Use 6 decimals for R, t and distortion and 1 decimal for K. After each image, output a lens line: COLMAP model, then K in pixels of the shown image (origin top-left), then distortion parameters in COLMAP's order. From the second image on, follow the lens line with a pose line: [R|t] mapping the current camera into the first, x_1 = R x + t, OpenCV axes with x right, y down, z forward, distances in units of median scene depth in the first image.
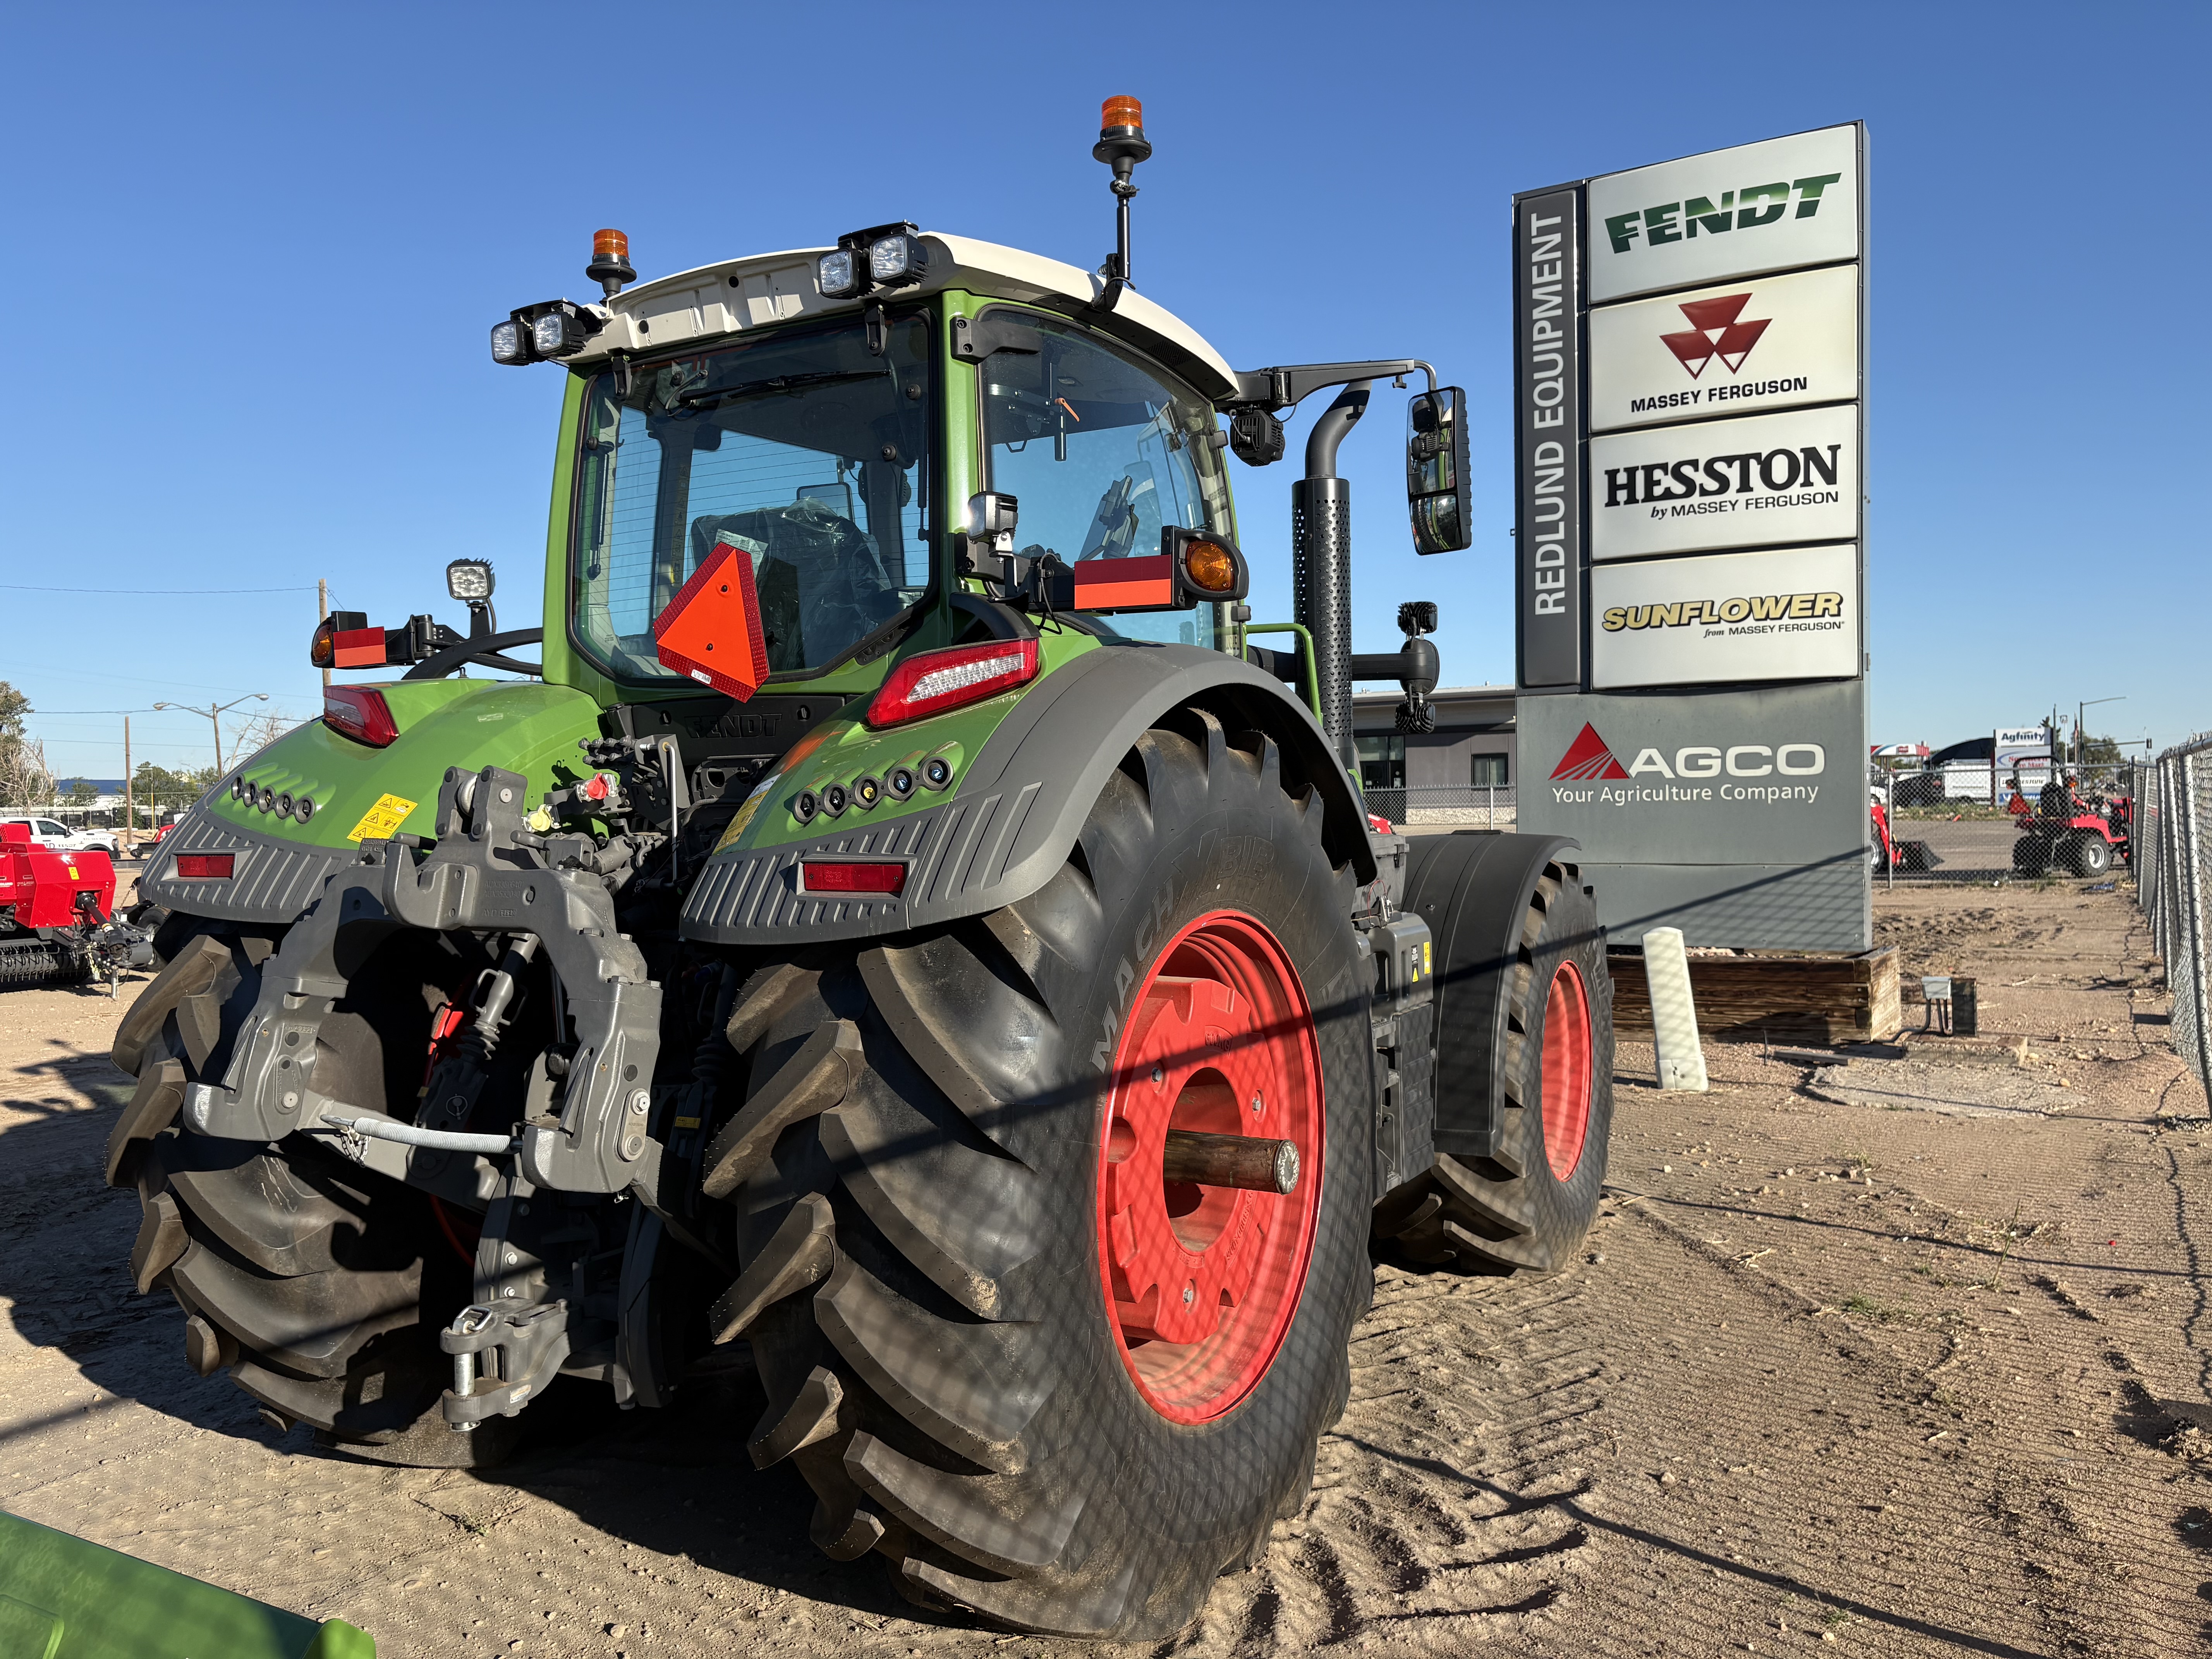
lens RADIAL K [[1683.8, 0, 1106.9], [0, 1683.8, 836.1], [0, 0, 1]] dist [0.000558, 0.017077]
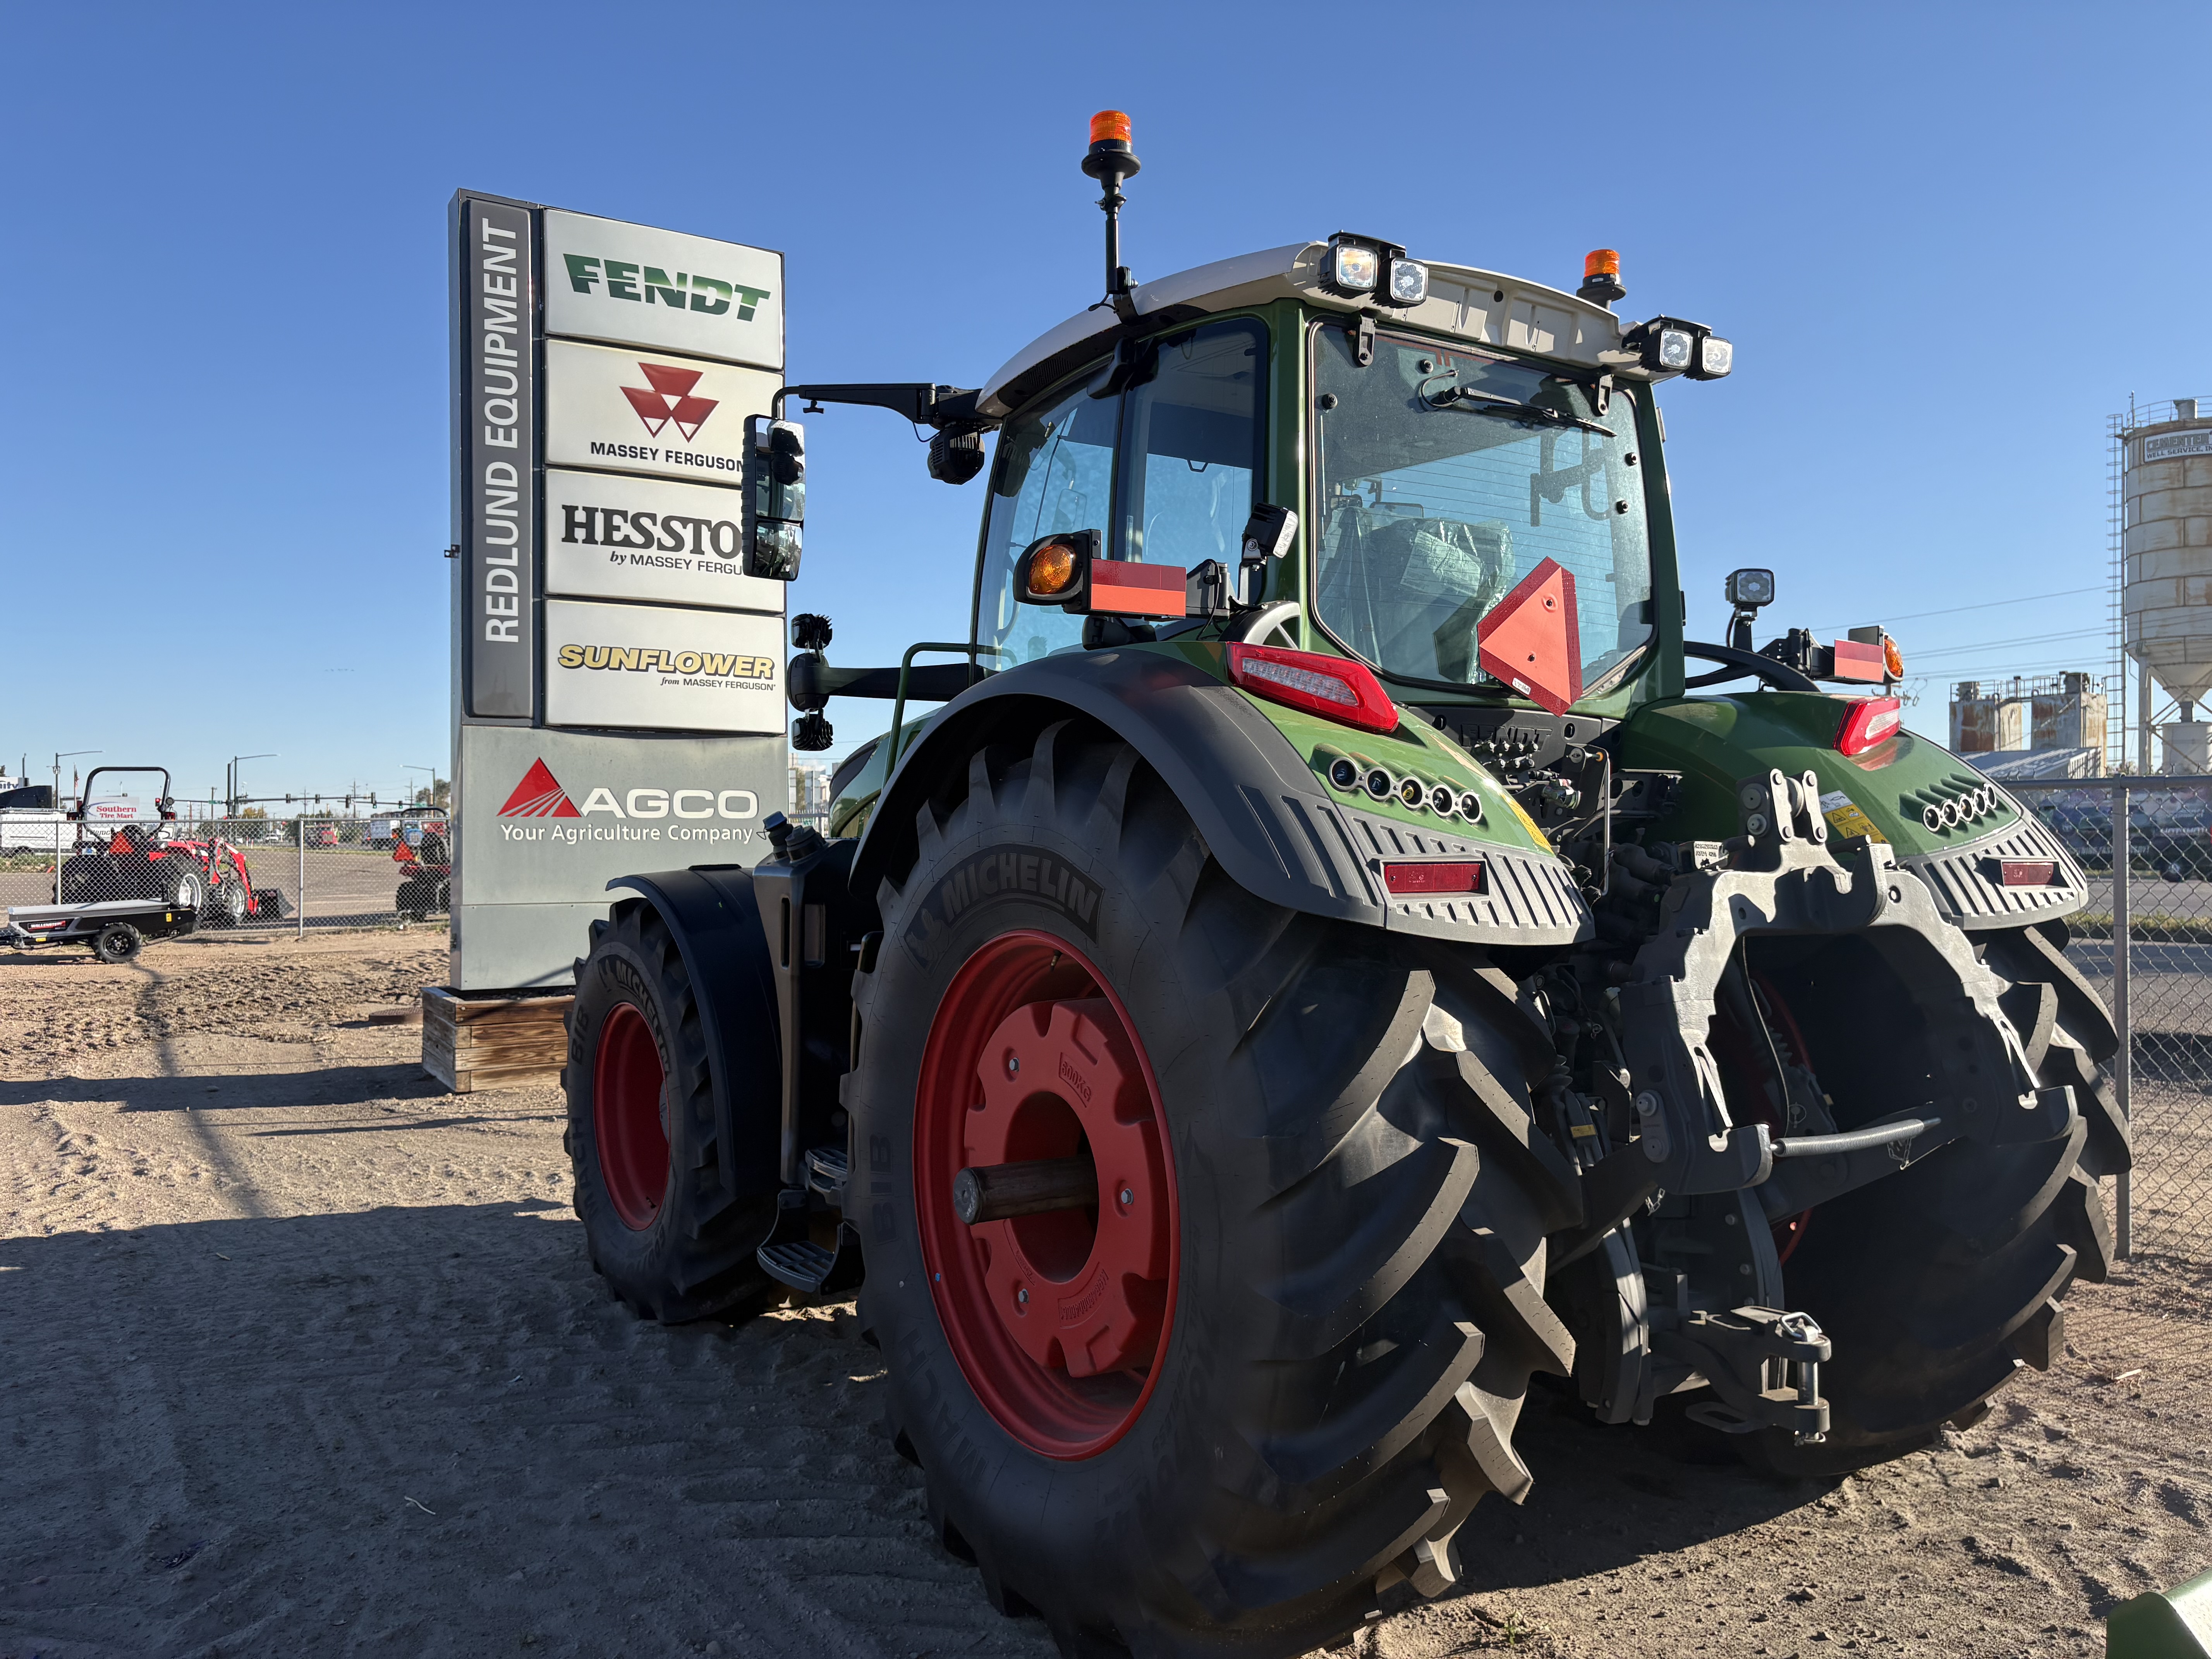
lens RADIAL K [[1683.8, 0, 1106.6], [0, 1683.8, 823.0], [0, 0, 1]] dist [0.000558, 0.017077]
pose [[0.440960, 0.025051, 0.897177, -0.452664], [0.010950, 0.999386, -0.033287, 0.005771], [-0.897460, 0.024503, 0.440415, 0.288393]]
